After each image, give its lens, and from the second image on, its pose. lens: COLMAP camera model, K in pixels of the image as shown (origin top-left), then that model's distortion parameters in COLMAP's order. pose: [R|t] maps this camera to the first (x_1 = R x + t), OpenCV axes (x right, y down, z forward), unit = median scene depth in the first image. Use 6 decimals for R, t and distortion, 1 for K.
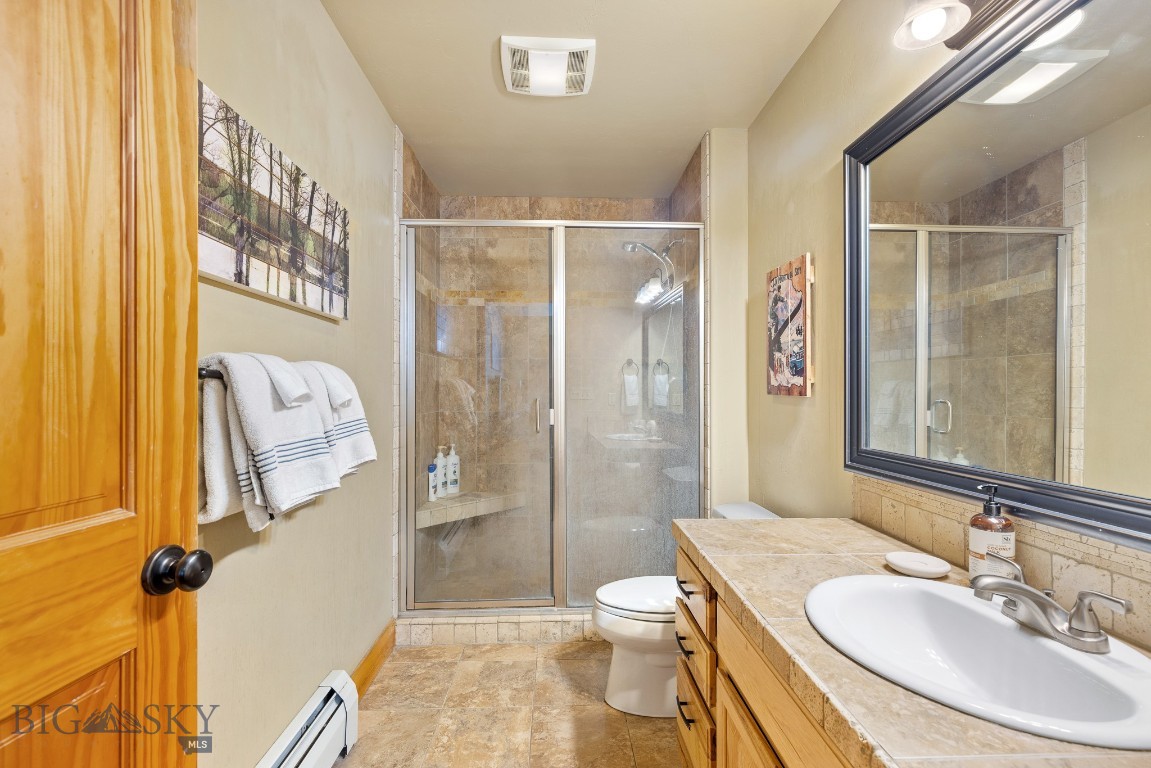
lens RADIAL K [[517.7, 0, 578.5], [0, 517.7, 389.4], [0, 0, 1]] dist [0.004995, 0.000232]
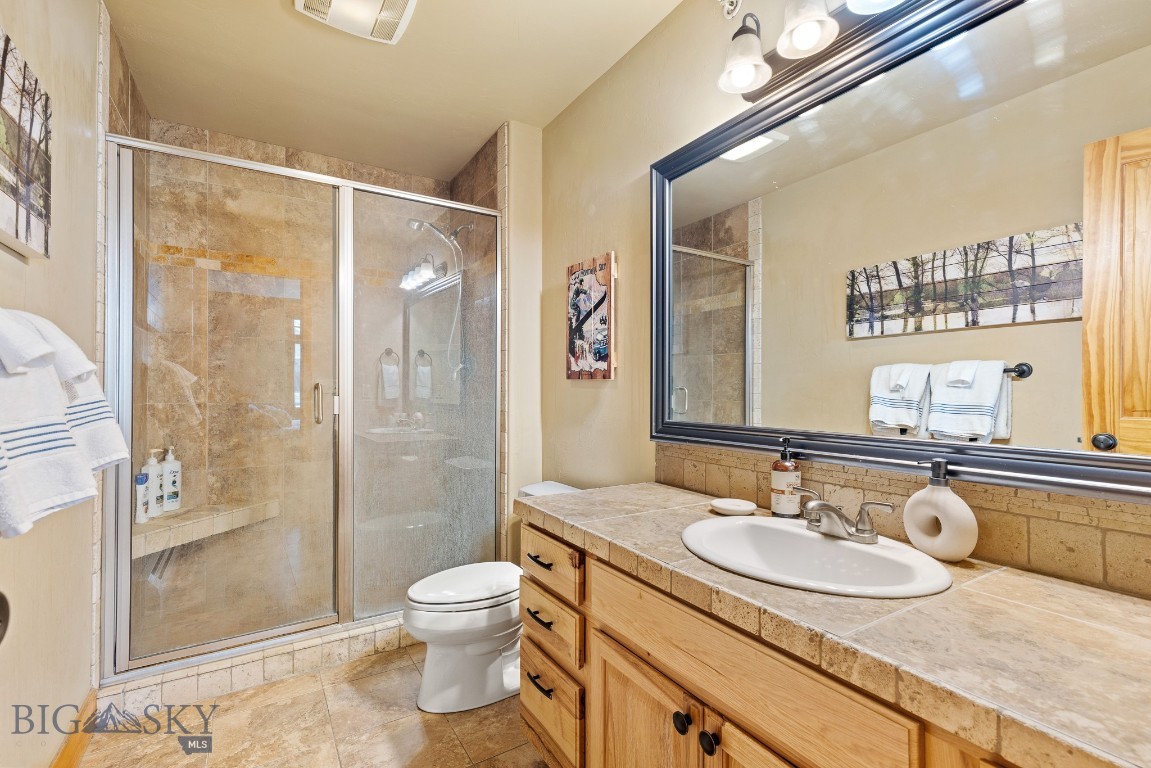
lens RADIAL K [[514.9, 0, 577.2], [0, 514.9, 387.4], [0, 0, 1]] dist [0.005446, -0.000540]
pose [[0.869386, 0.002491, 0.494128, -0.133164], [-0.002203, 0.999997, -0.001165, 0.025004], [-0.494129, -0.000076, 0.869388, 0.052492]]
